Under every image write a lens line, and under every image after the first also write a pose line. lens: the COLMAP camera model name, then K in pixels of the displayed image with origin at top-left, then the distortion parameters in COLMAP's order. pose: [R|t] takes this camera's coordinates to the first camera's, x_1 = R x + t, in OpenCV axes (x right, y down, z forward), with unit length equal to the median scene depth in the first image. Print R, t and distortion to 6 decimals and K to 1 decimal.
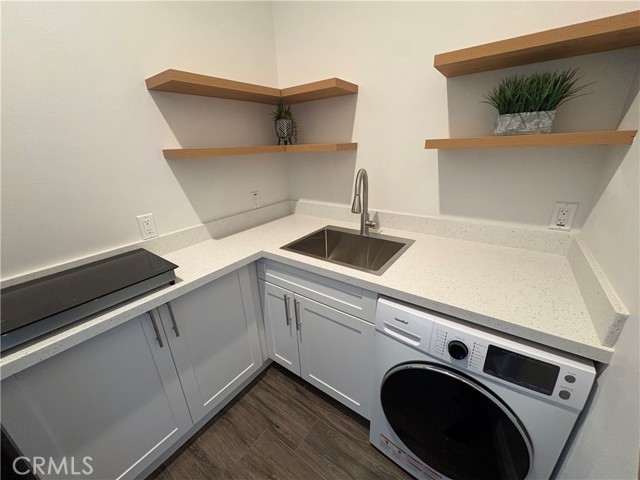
lens RADIAL K [[255.3, 0, 320.0], [0, 255.3, 240.0], [0, 0, 1]] dist [-0.001354, -0.000451]
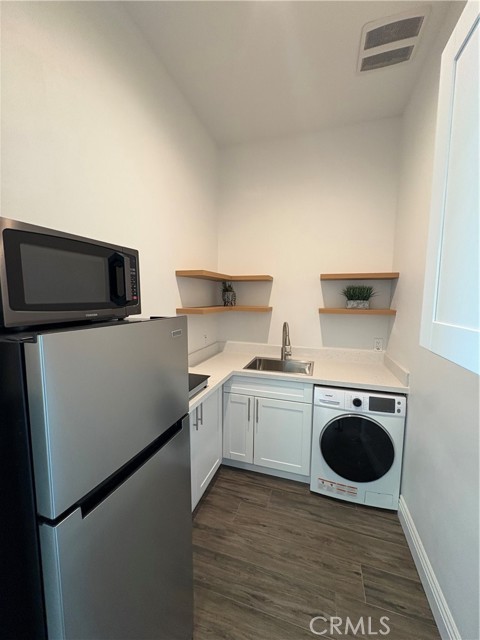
lens RADIAL K [[255.3, 0, 240.0], [0, 255.3, 320.0], [0, 0, 1]] dist [-0.001354, -0.000451]
pose [[0.948218, 0.015131, 0.317260, -0.695471], [0.069345, 0.964906, -0.253274, 0.140195], [-0.309958, 0.262159, 0.913892, -0.546994]]
